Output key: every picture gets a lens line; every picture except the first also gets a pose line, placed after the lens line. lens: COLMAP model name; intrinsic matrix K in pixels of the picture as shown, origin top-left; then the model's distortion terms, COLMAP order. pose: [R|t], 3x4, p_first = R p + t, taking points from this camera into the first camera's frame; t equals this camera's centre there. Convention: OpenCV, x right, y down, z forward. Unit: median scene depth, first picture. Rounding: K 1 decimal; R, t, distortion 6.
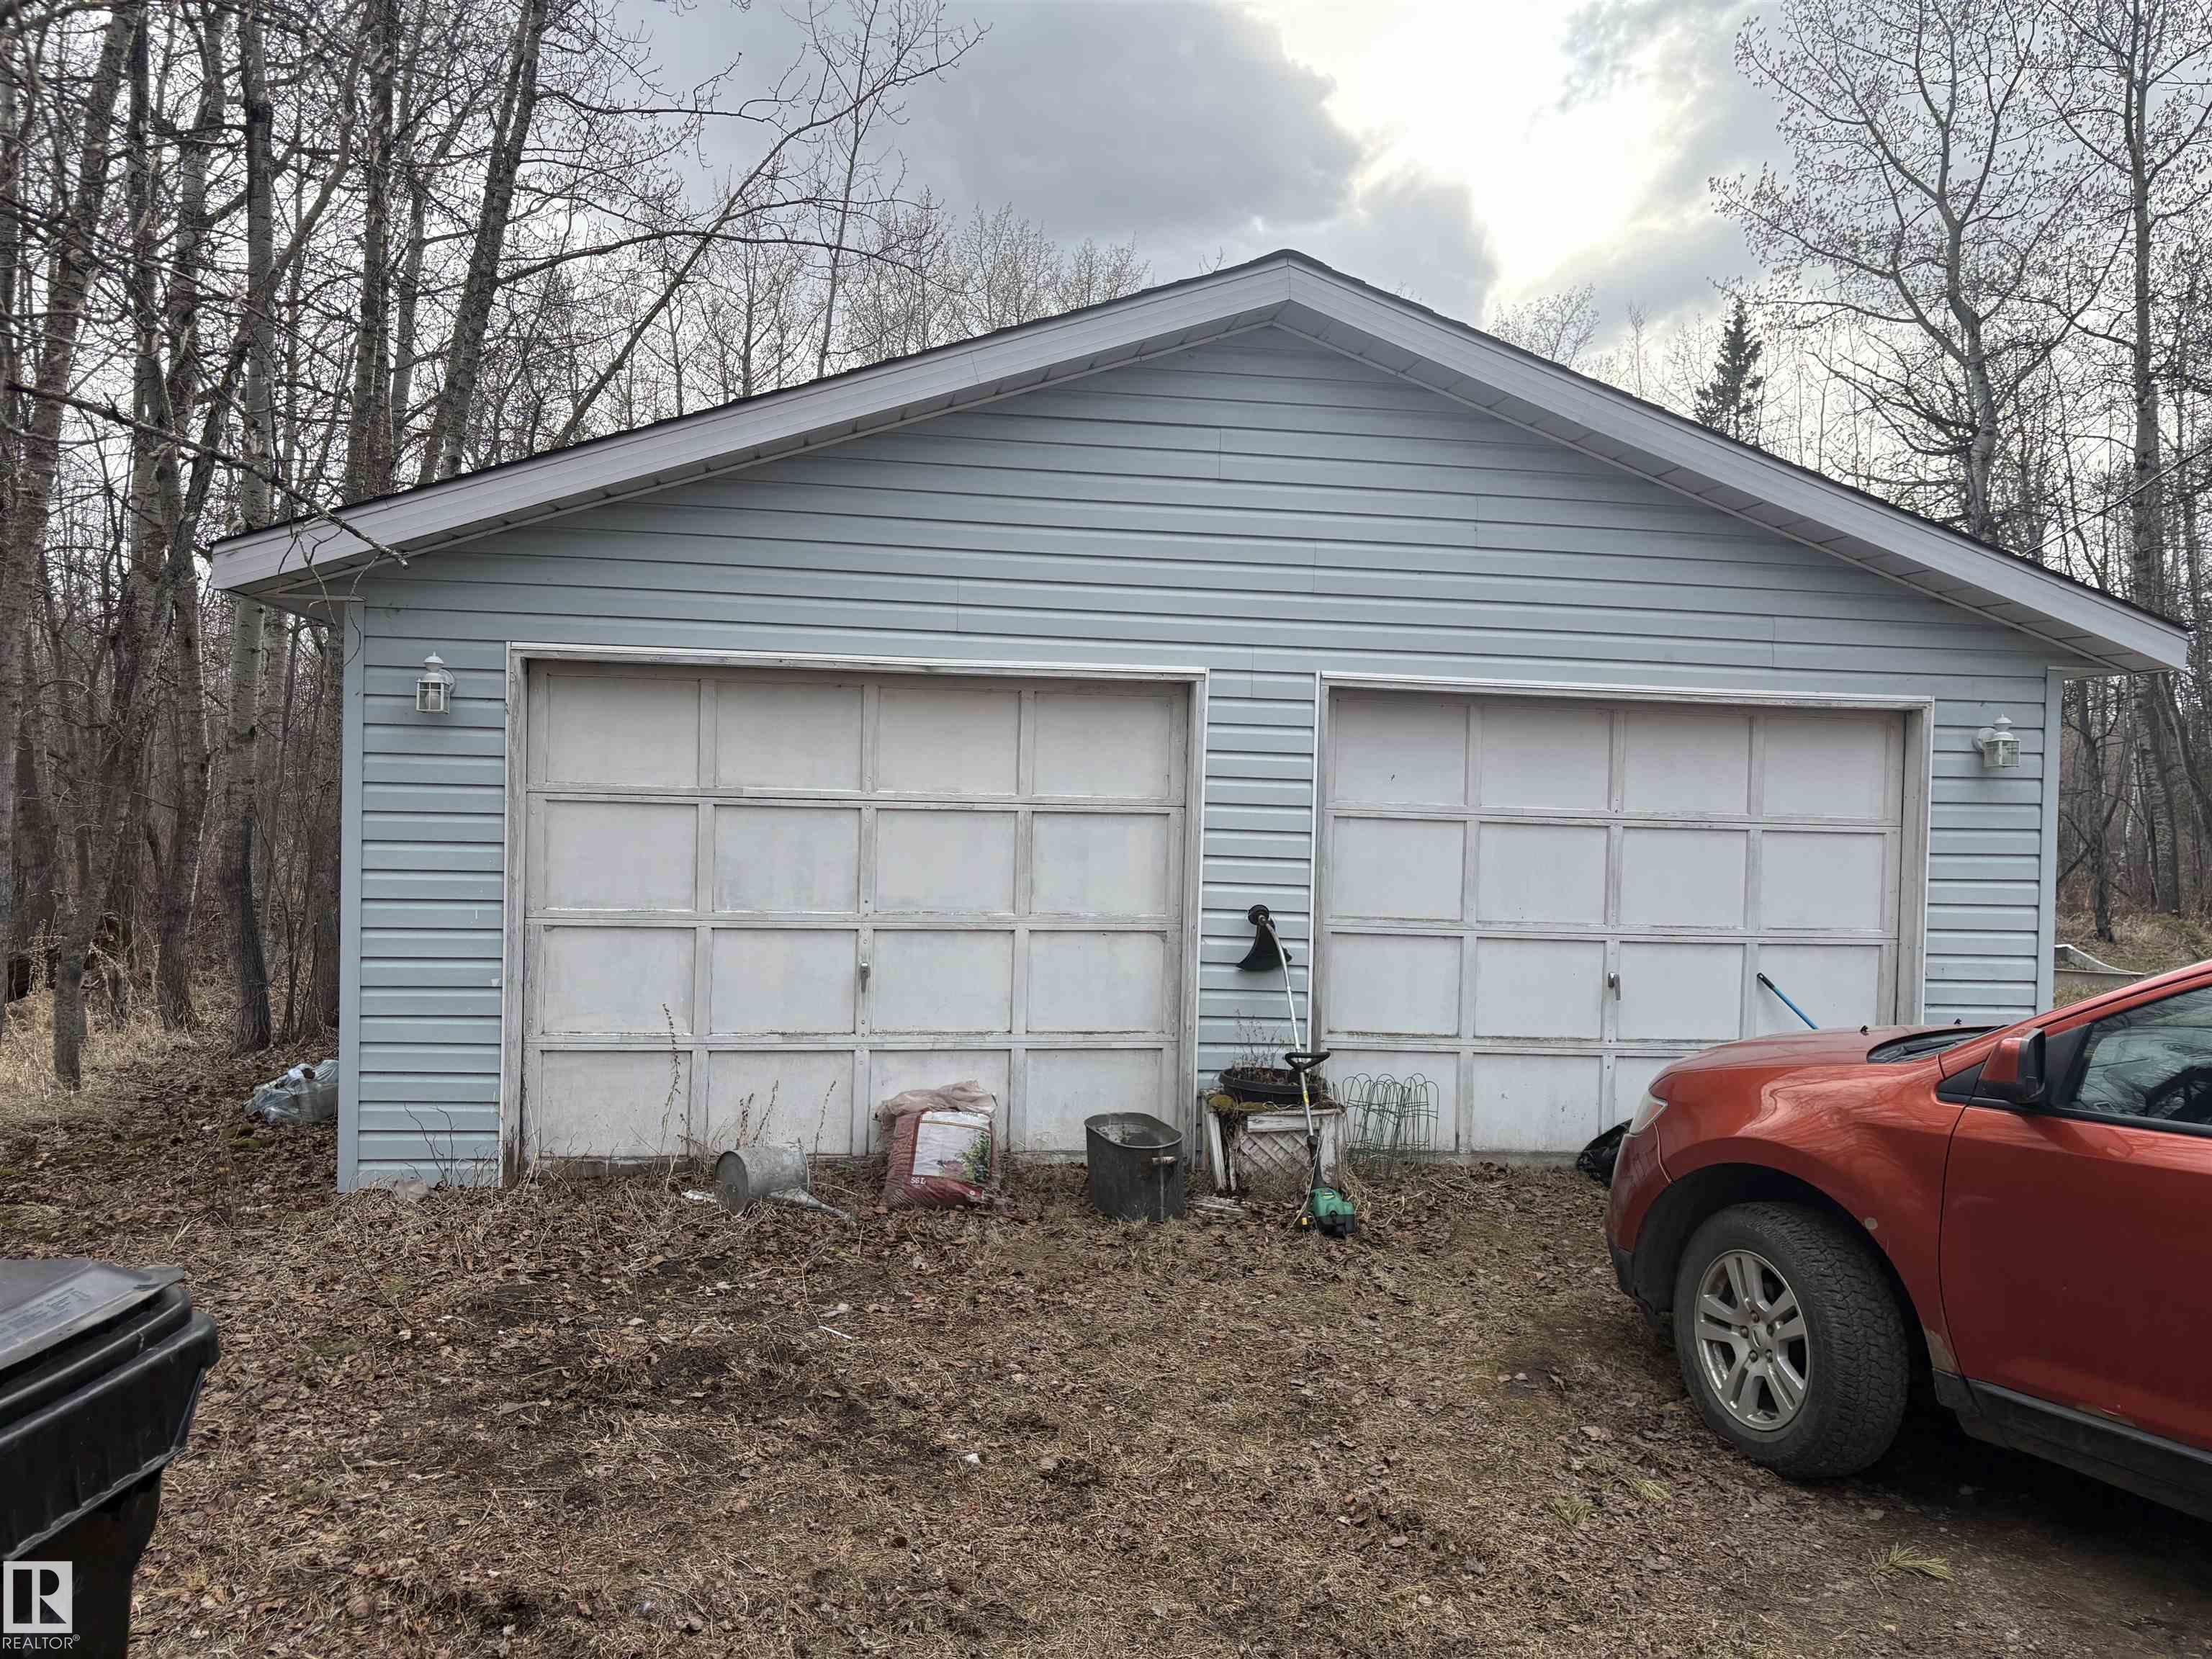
lens RADIAL K [[1663.6, 0, 1103.6], [0, 1663.6, 841.6], [0, 0, 1]] dist [0.061919, -0.060670]
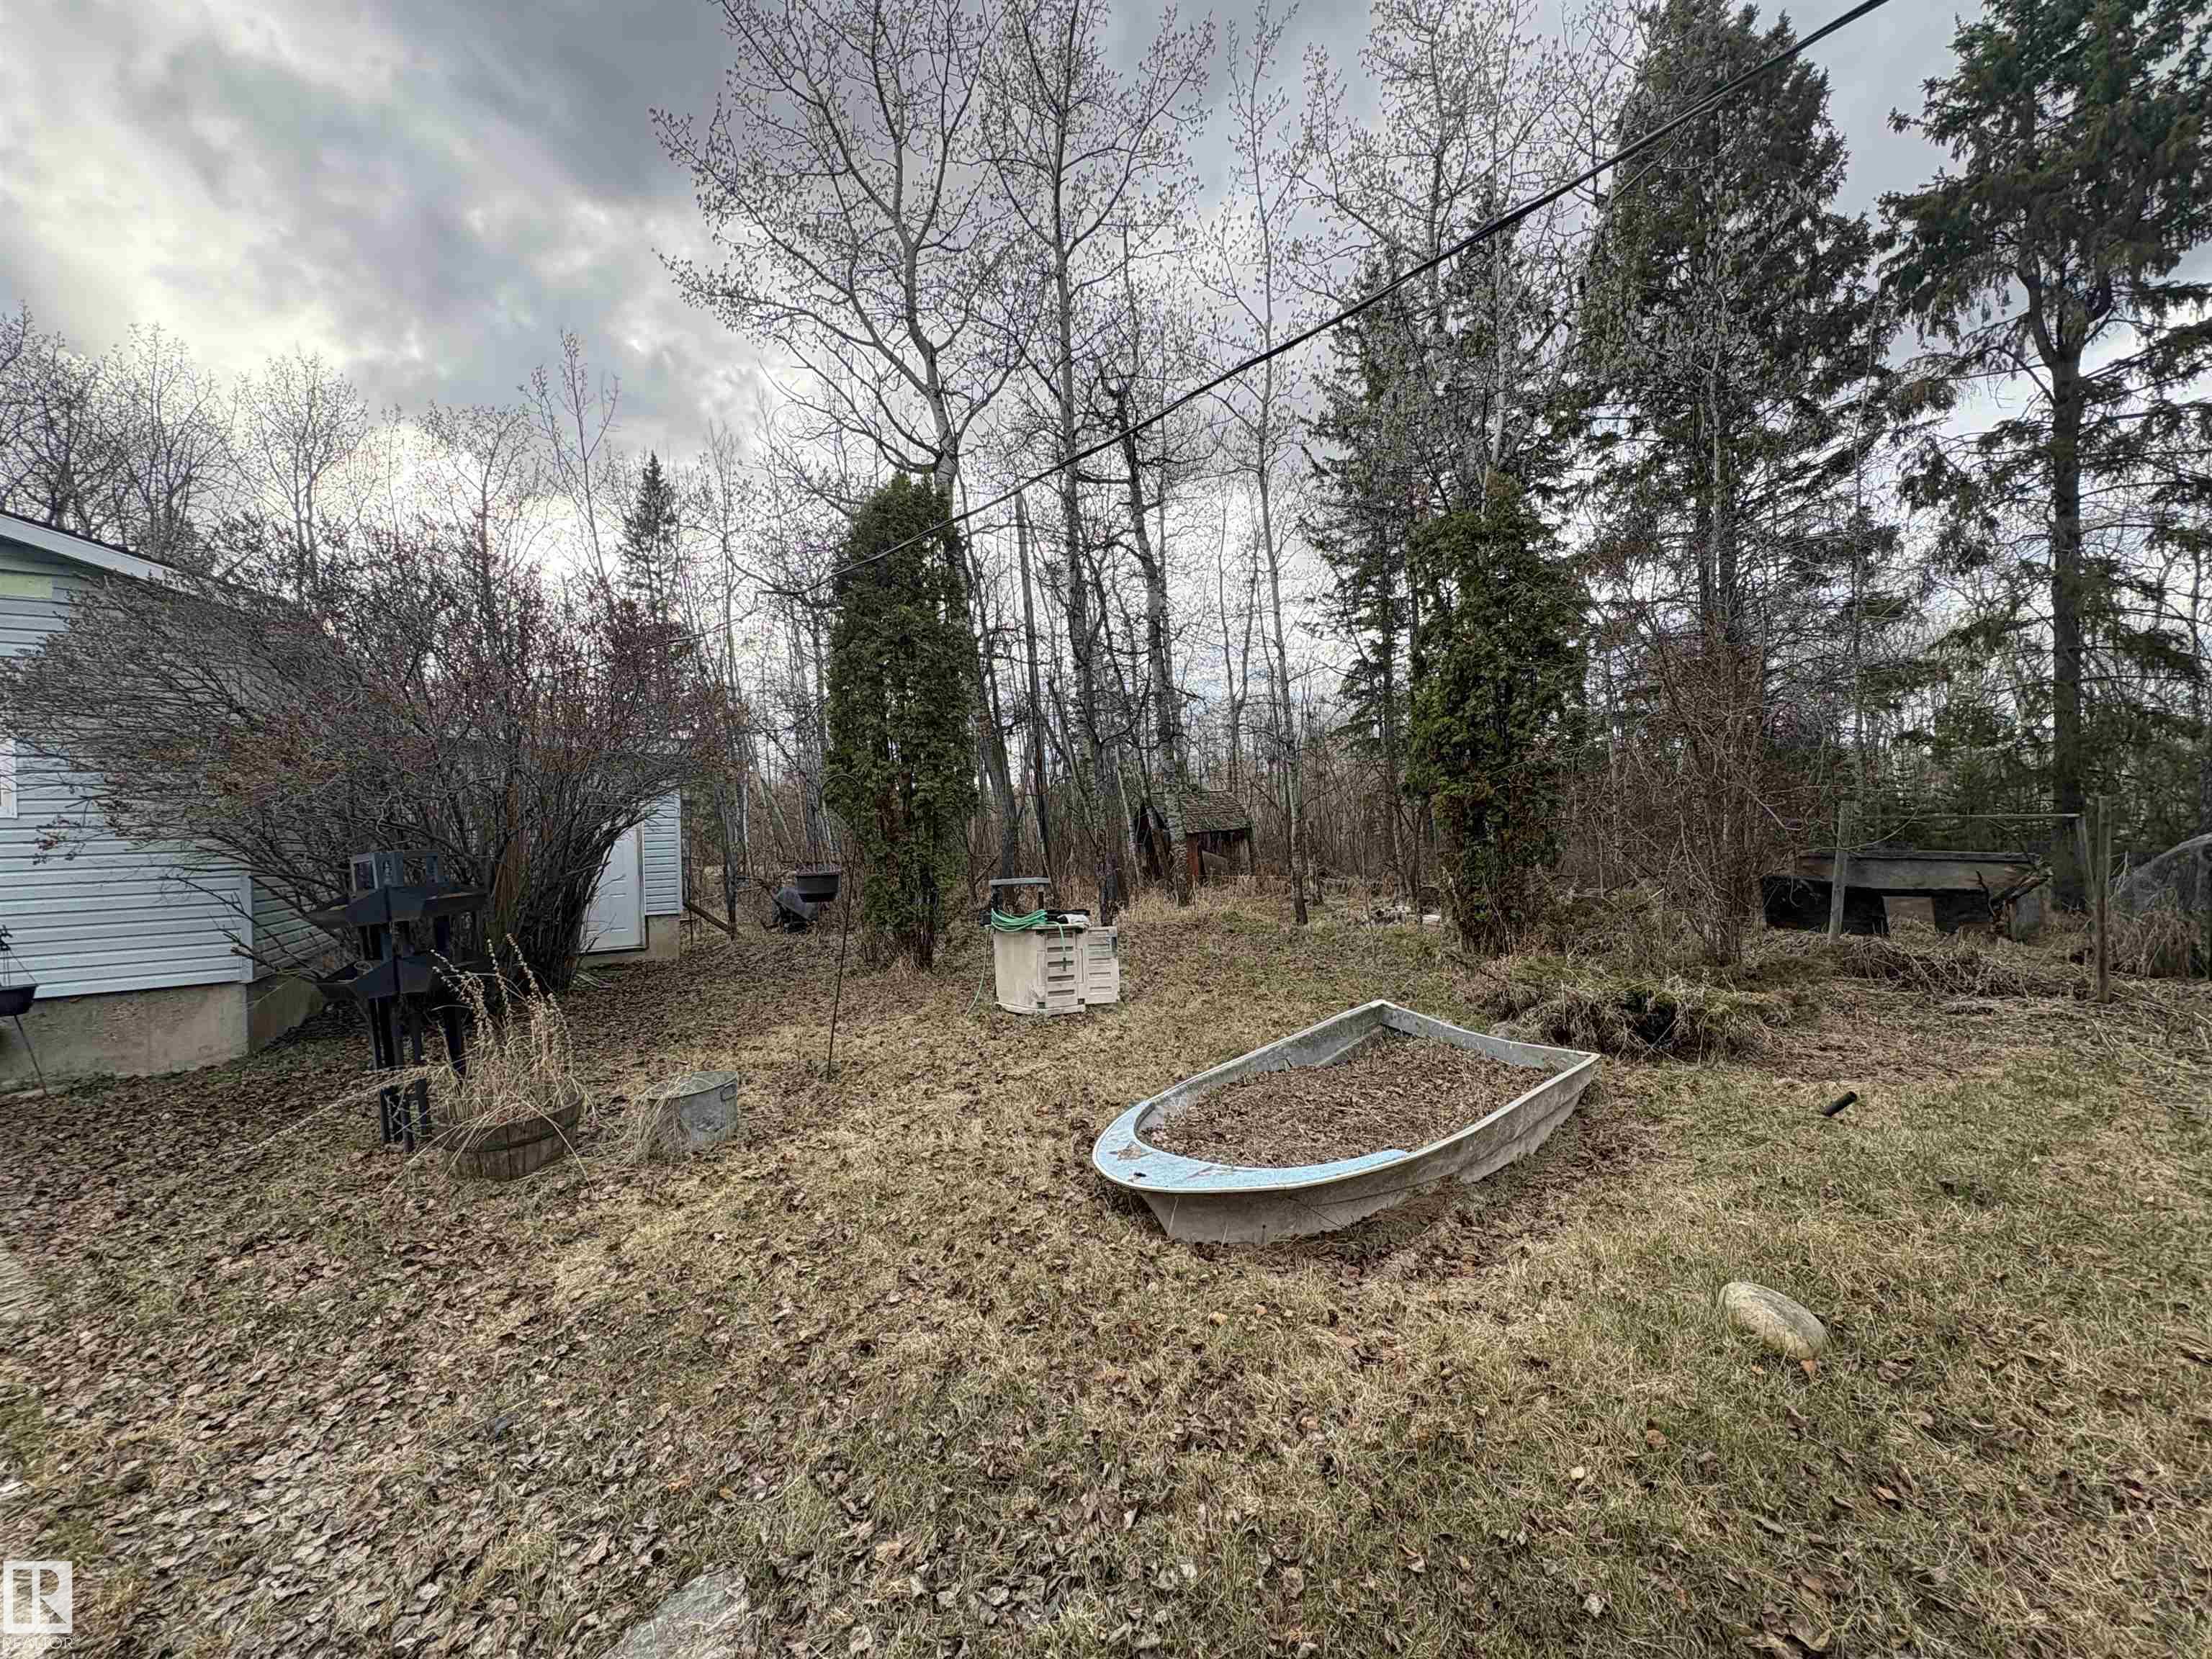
lens RADIAL K [[879.4, 0, 1109.0], [0, 879.4, 826.5], [0, 0, 1]] dist [0.000302, 0.000461]
pose [[0.665208, -0.050512, 0.744948, 0.169790], [0.068945, 0.997602, 0.006078, -0.008927], [-0.743468, 0.047317, 0.667095, 0.574972]]
